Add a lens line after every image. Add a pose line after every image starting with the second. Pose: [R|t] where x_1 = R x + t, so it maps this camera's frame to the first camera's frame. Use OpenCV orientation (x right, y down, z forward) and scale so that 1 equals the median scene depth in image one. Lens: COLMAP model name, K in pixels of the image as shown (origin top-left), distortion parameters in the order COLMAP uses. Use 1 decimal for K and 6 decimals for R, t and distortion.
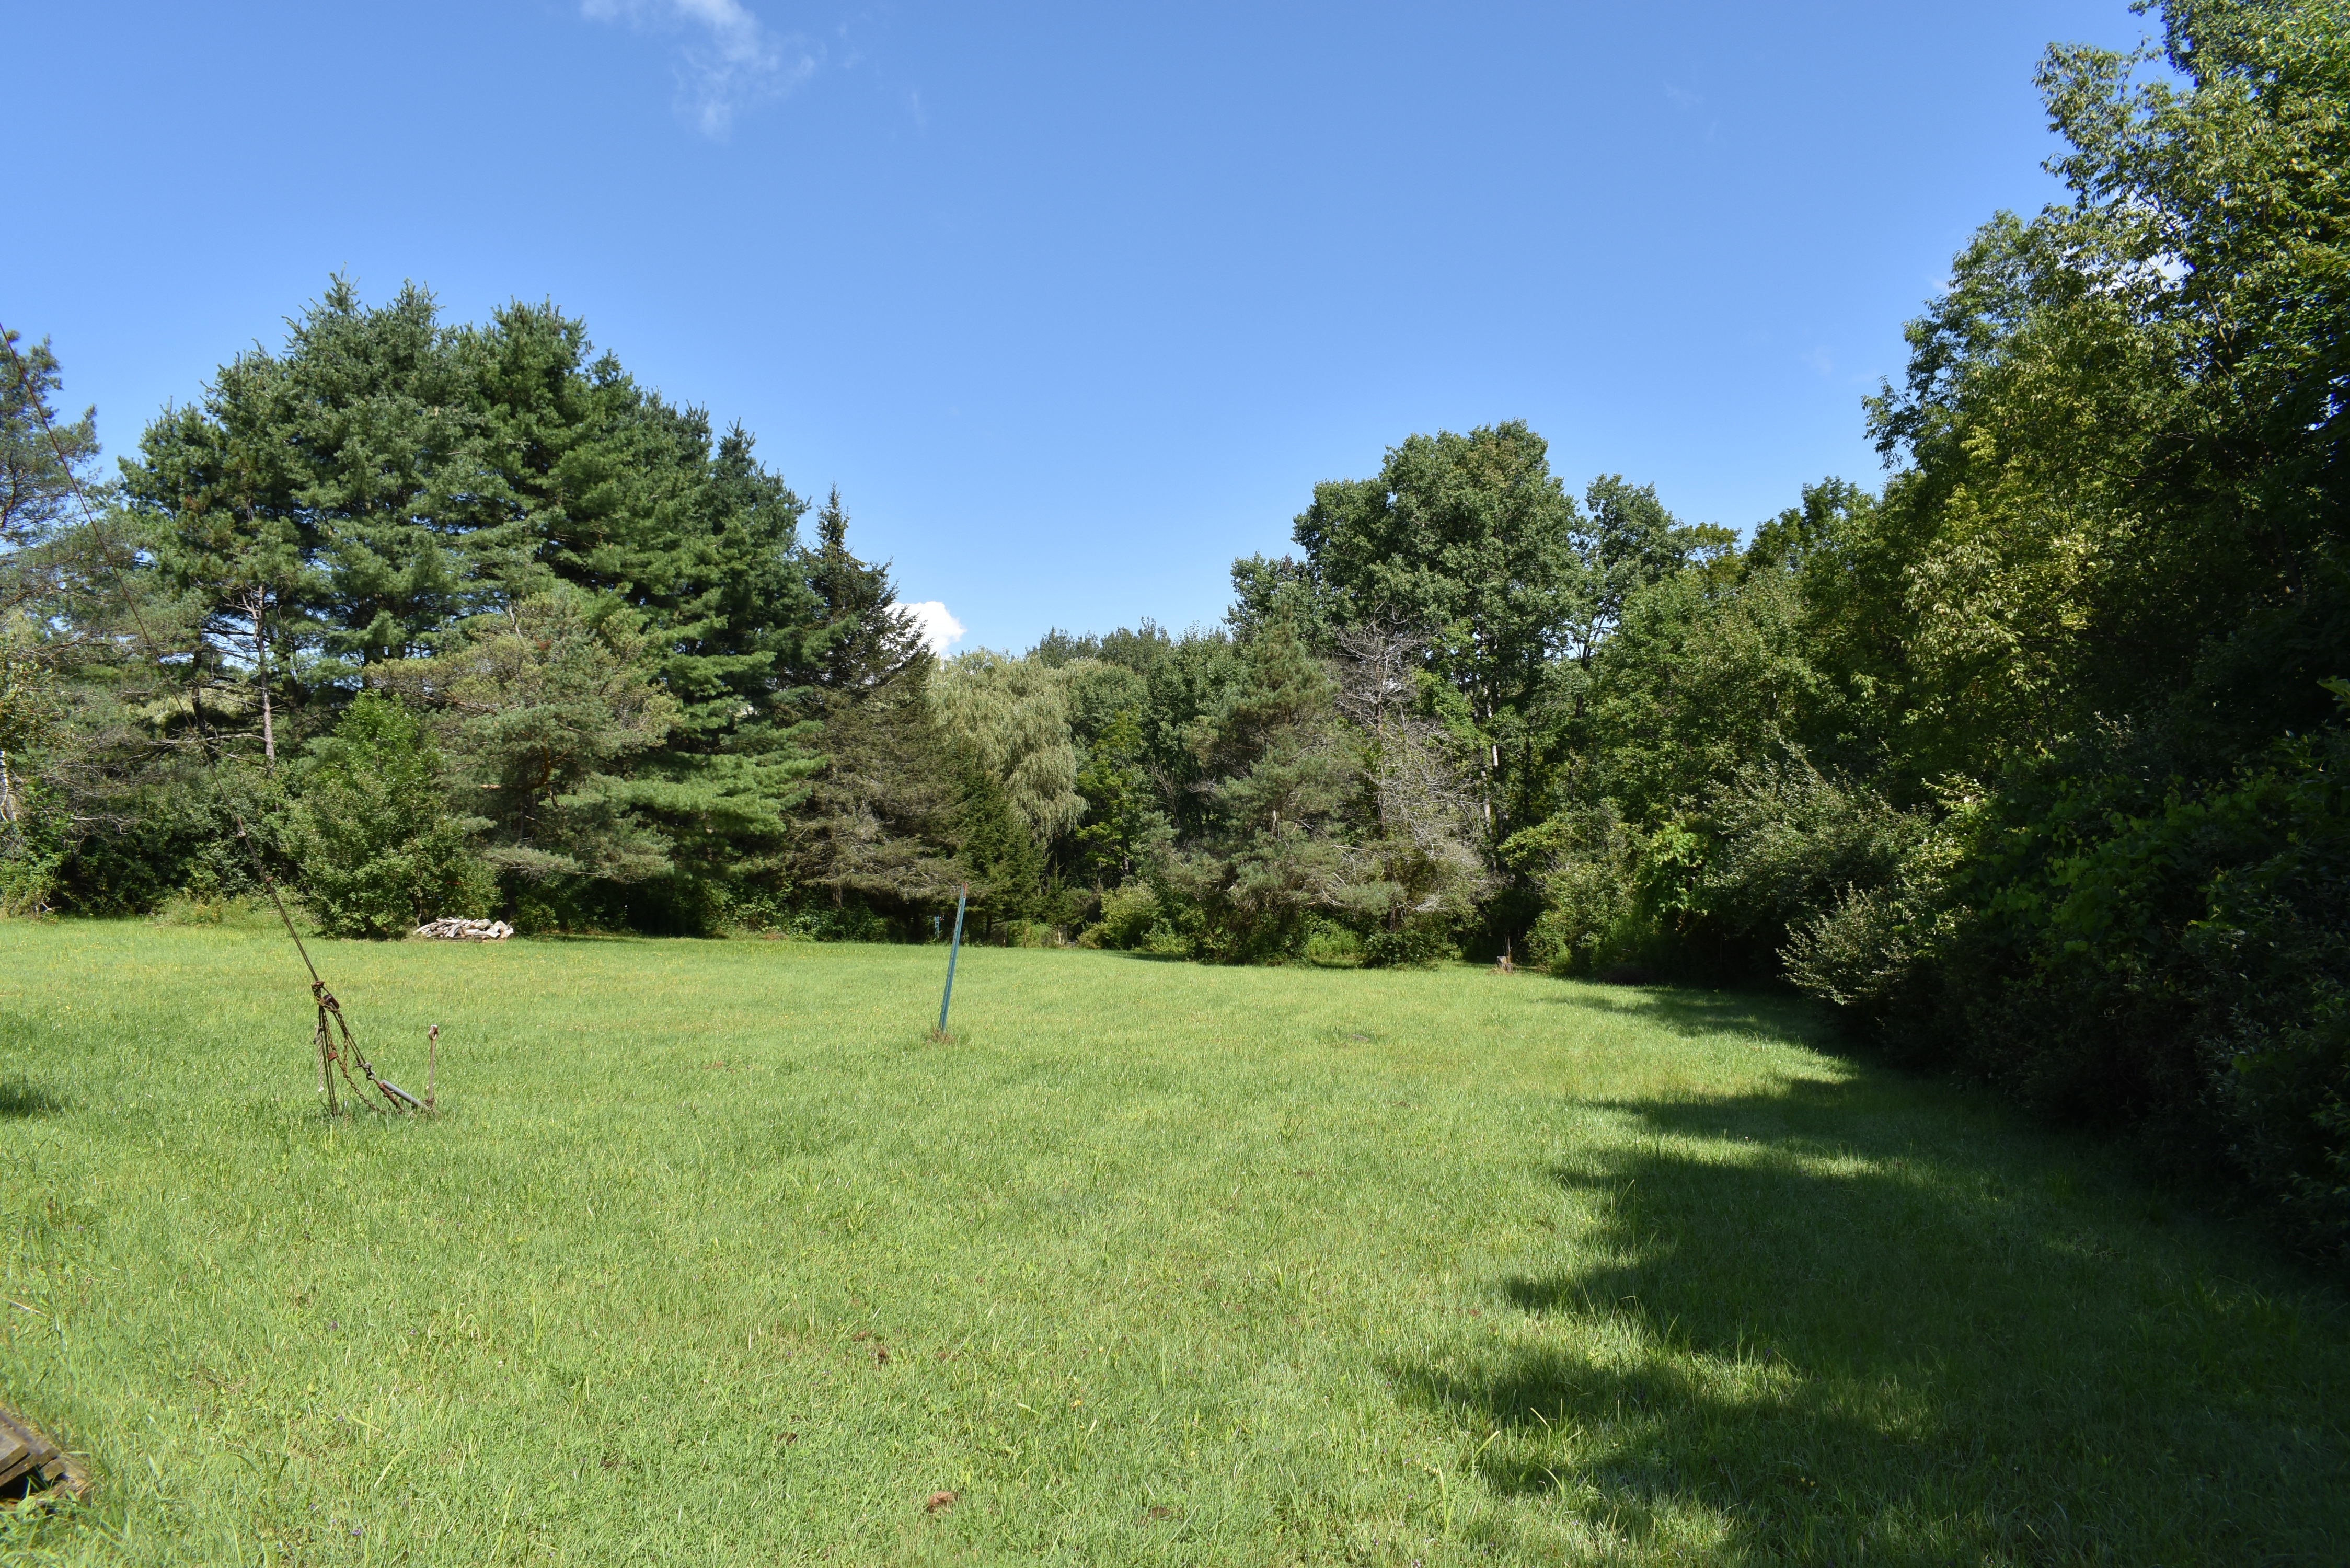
lens RADIAL K [[1832.5, 0, 1178.0], [0, 1832.5, 780.1], [0, 0, 1]] dist [-0.105690, -0.001554]
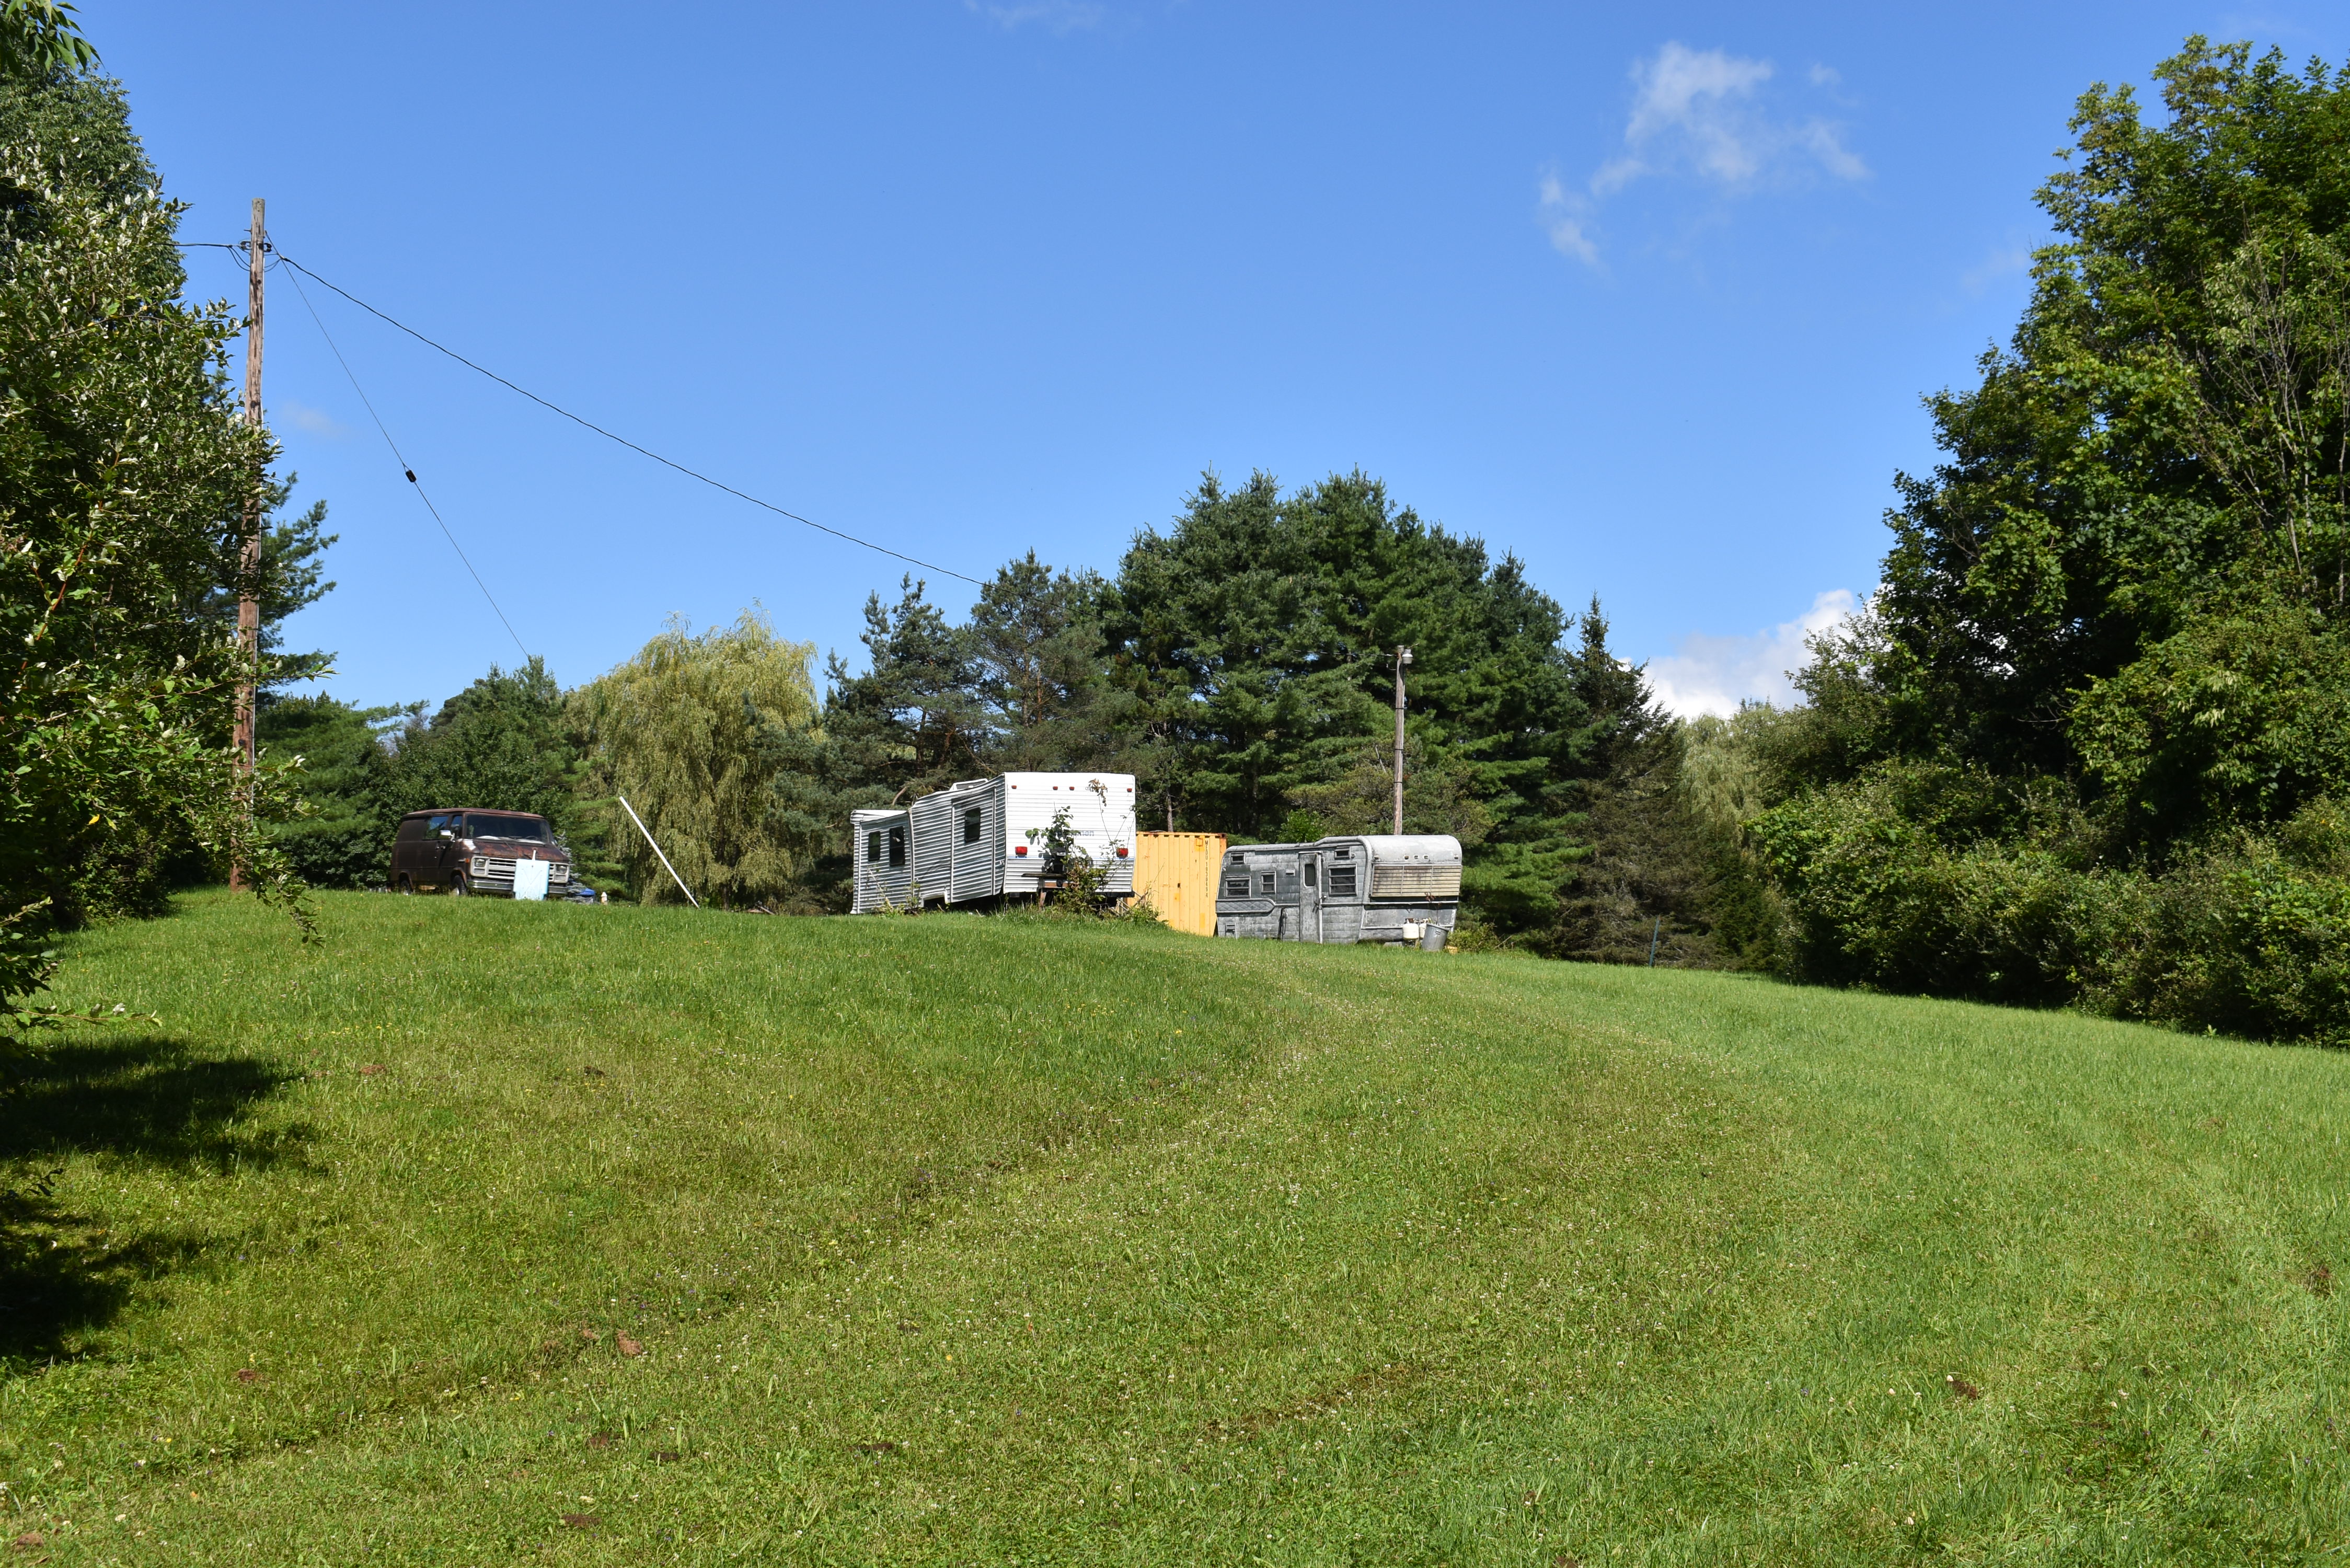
lens RADIAL K [[3052.8, 0, 1174.6], [0, 3052.8, 787.8], [0, 0, 1]] dist [-0.038395, 0.000000]
pose [[0.950476, -0.005431, -0.310750, 0.155293], [-0.000306, 0.999830, -0.018410, -0.012493], [0.310797, 0.017593, 0.950314, -0.906395]]
